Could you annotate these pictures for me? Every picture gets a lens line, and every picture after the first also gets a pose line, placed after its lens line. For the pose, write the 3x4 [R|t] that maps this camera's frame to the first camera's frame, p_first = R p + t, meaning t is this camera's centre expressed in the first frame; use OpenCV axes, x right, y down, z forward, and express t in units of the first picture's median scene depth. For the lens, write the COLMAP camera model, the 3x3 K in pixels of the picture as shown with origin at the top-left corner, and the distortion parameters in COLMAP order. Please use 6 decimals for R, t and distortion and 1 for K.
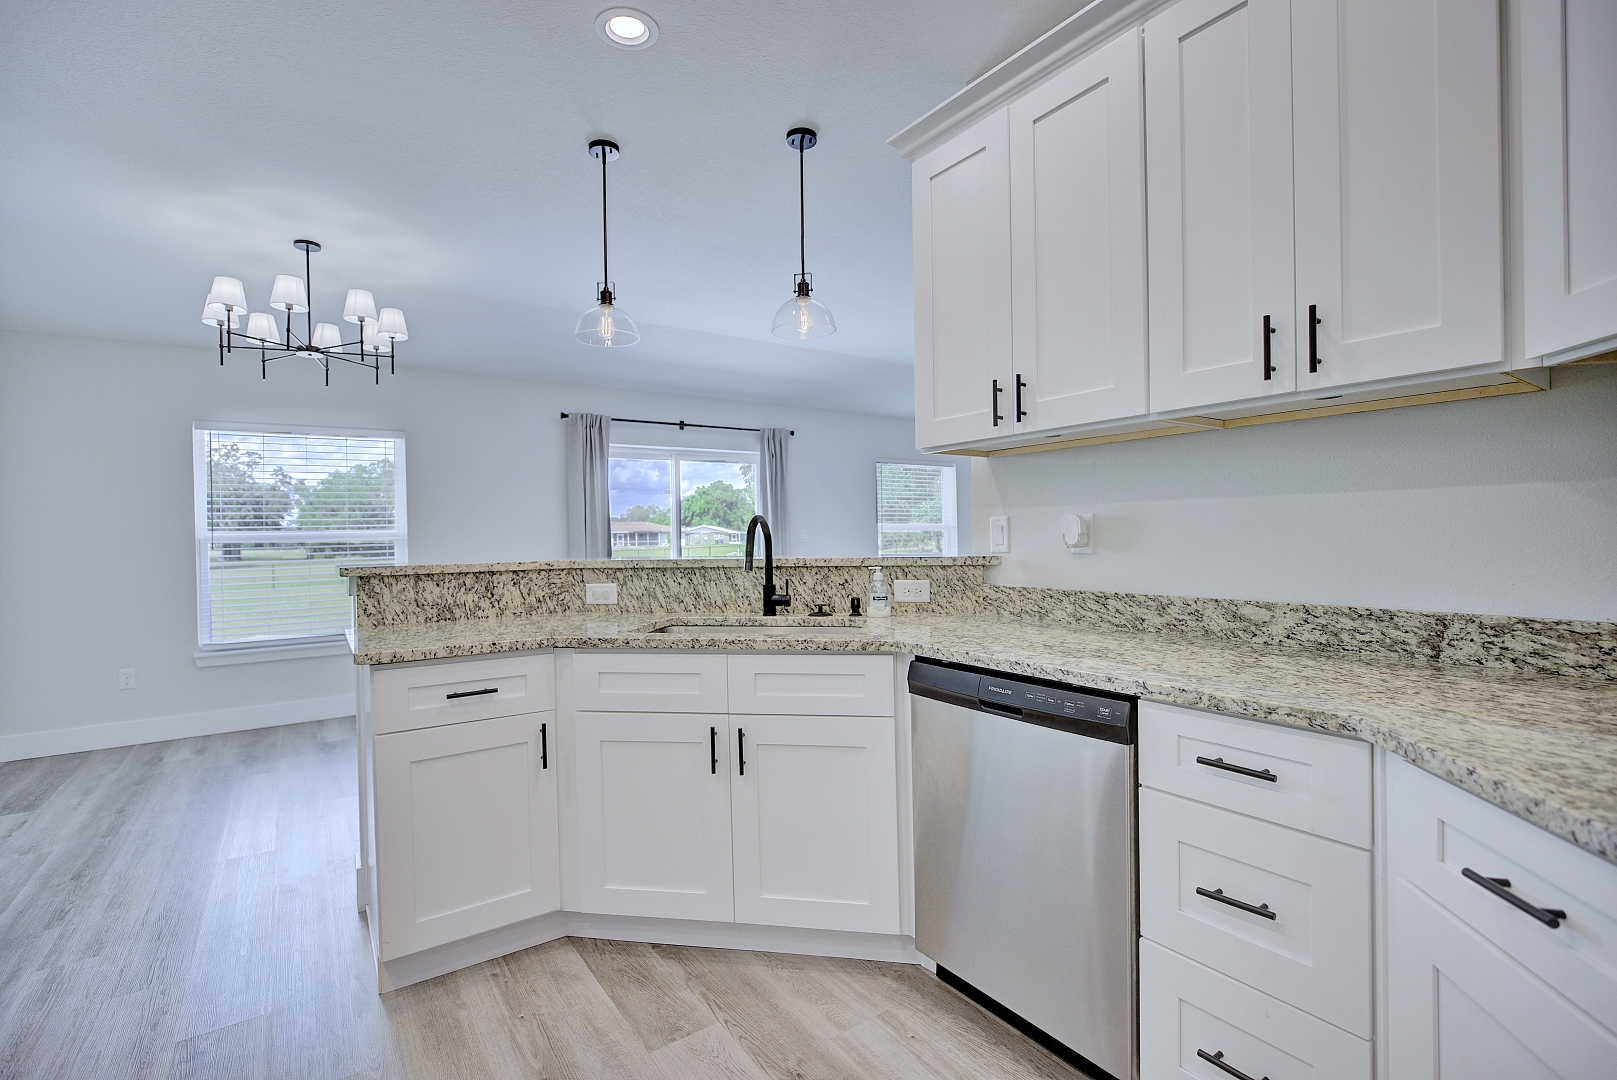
lens RADIAL K [[756.8, 0, 803.3], [0, 756.8, 534.3], [0, 0, 1]] dist [-0.003375, 0.000949]
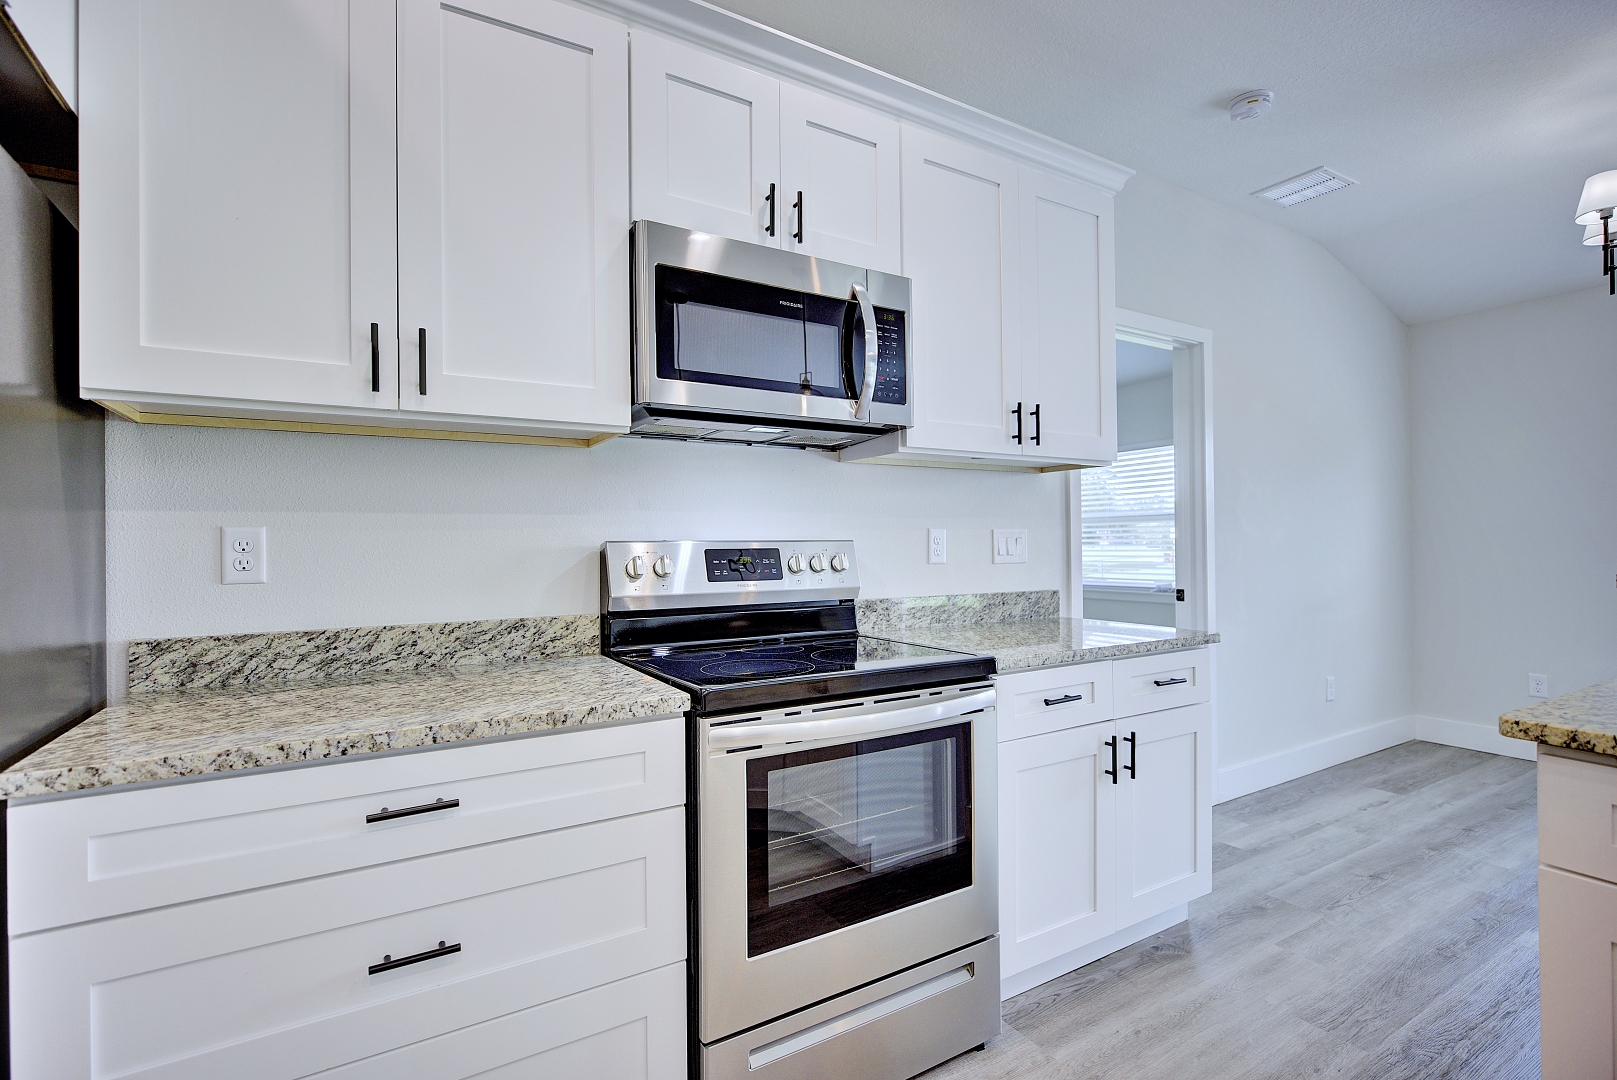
lens RADIAL K [[756.8, 0, 804.7], [0, 756.8, 537.8], [0, 0, 1]] dist [-0.003375, 0.000949]
pose [[-0.059066, 0.016455, -0.998118, 0.041417], [0.008798, 0.999834, 0.015962, -0.001099], [0.998215, -0.007839, -0.059201, 0.357652]]
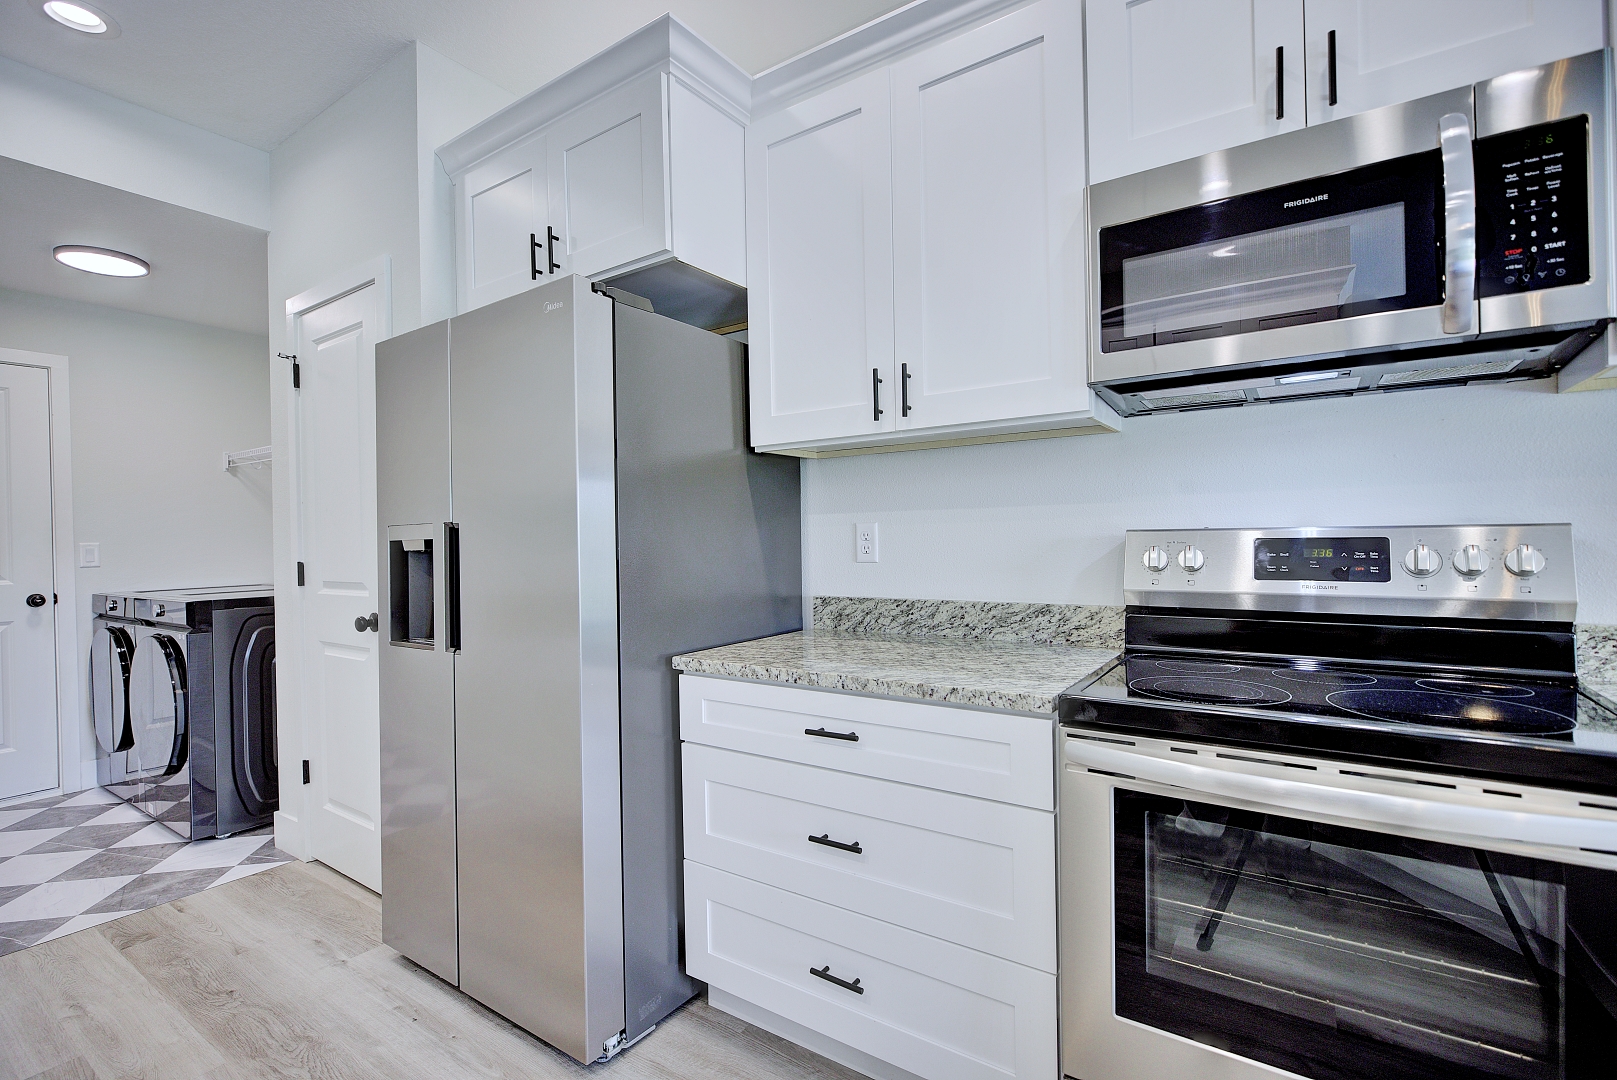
lens RADIAL K [[742.3, 0, 806.4], [0, 742.3, 540.5], [0, 0, 1]] dist [-0.004178, 0.000222]
pose [[-0.931736, 0.040509, -0.360869, -0.169407], [0.037659, 0.999179, 0.014931, 0.000527], [0.361177, 0.000322, -0.932497, 0.655413]]
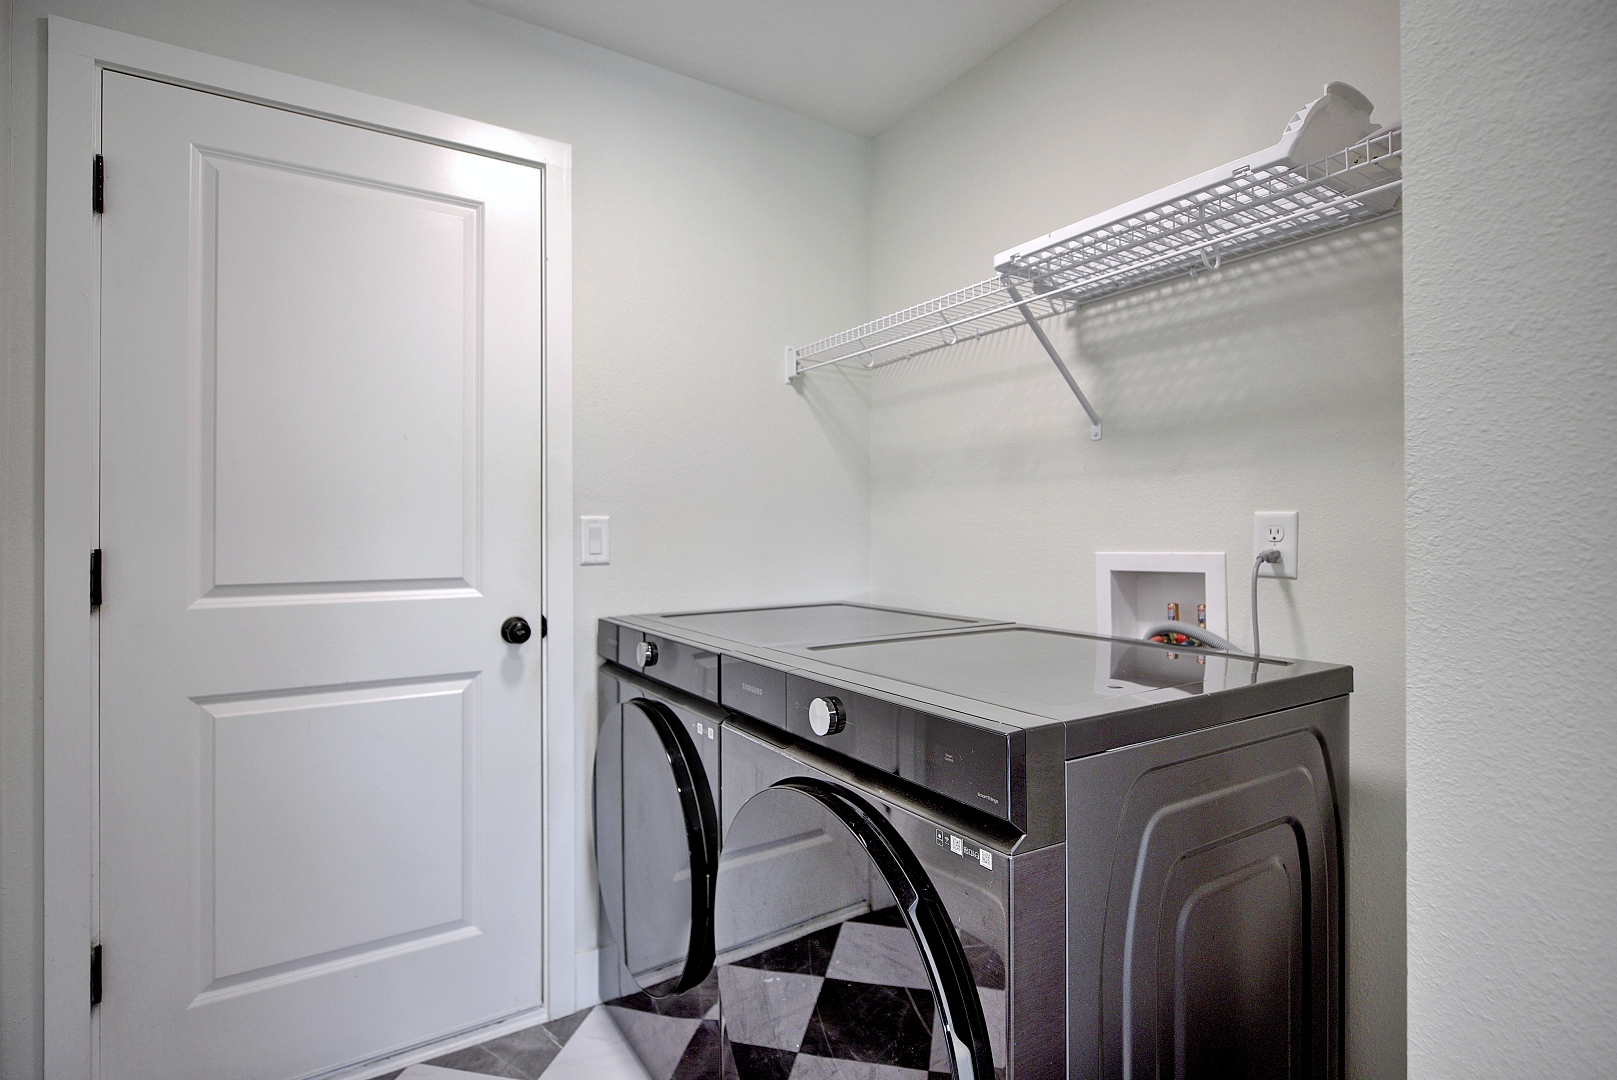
lens RADIAL K [[756.8, 0, 788.0], [0, 756.8, 523.2], [0, 0, 1]] dist [-0.003375, 0.000949]
pose [[-0.999237, 0.024684, 0.030266, 0.401616], [0.024383, 0.999650, -0.010264, -0.007353], [-0.030509, -0.009519, -0.999489, -0.456830]]
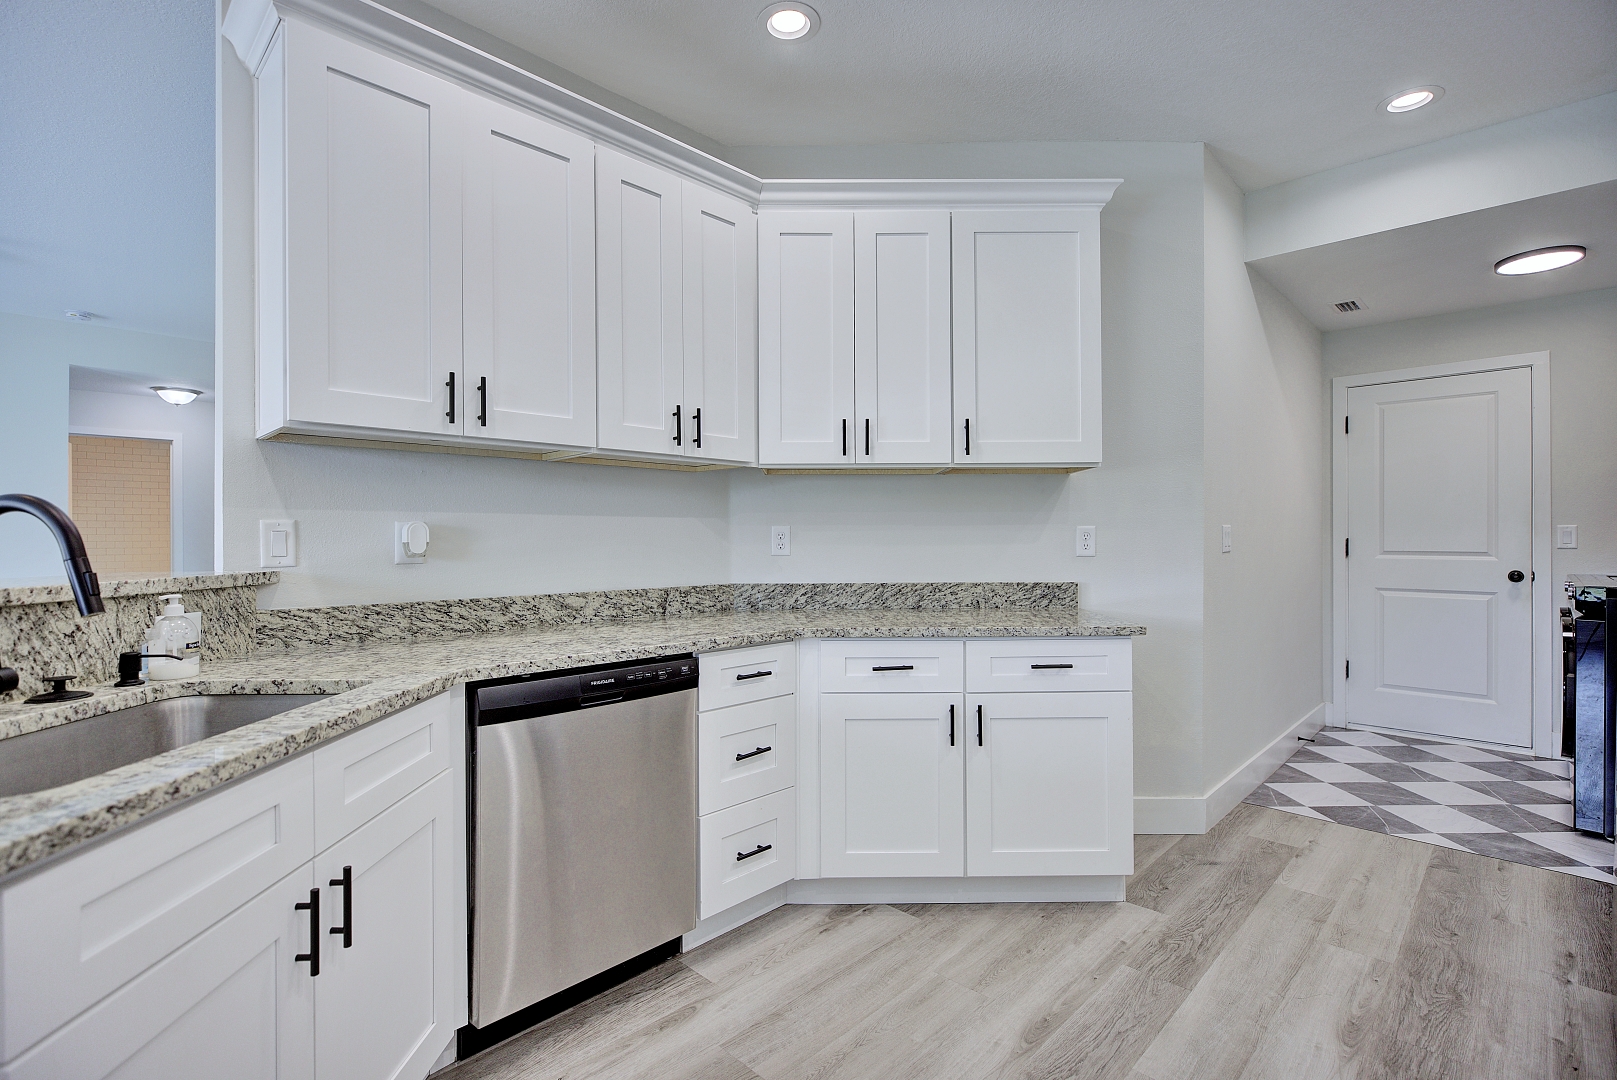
lens RADIAL K [[756.8, 0, 809.3], [0, 756.8, 539.4], [0, 0, 1]] dist [-0.003375, 0.000949]
pose [[-0.196422, 0.016853, 0.980375, -0.587877], [0.008834, 0.999842, -0.015418, 0.012522], [-0.980480, 0.005632, -0.196540, 0.615805]]
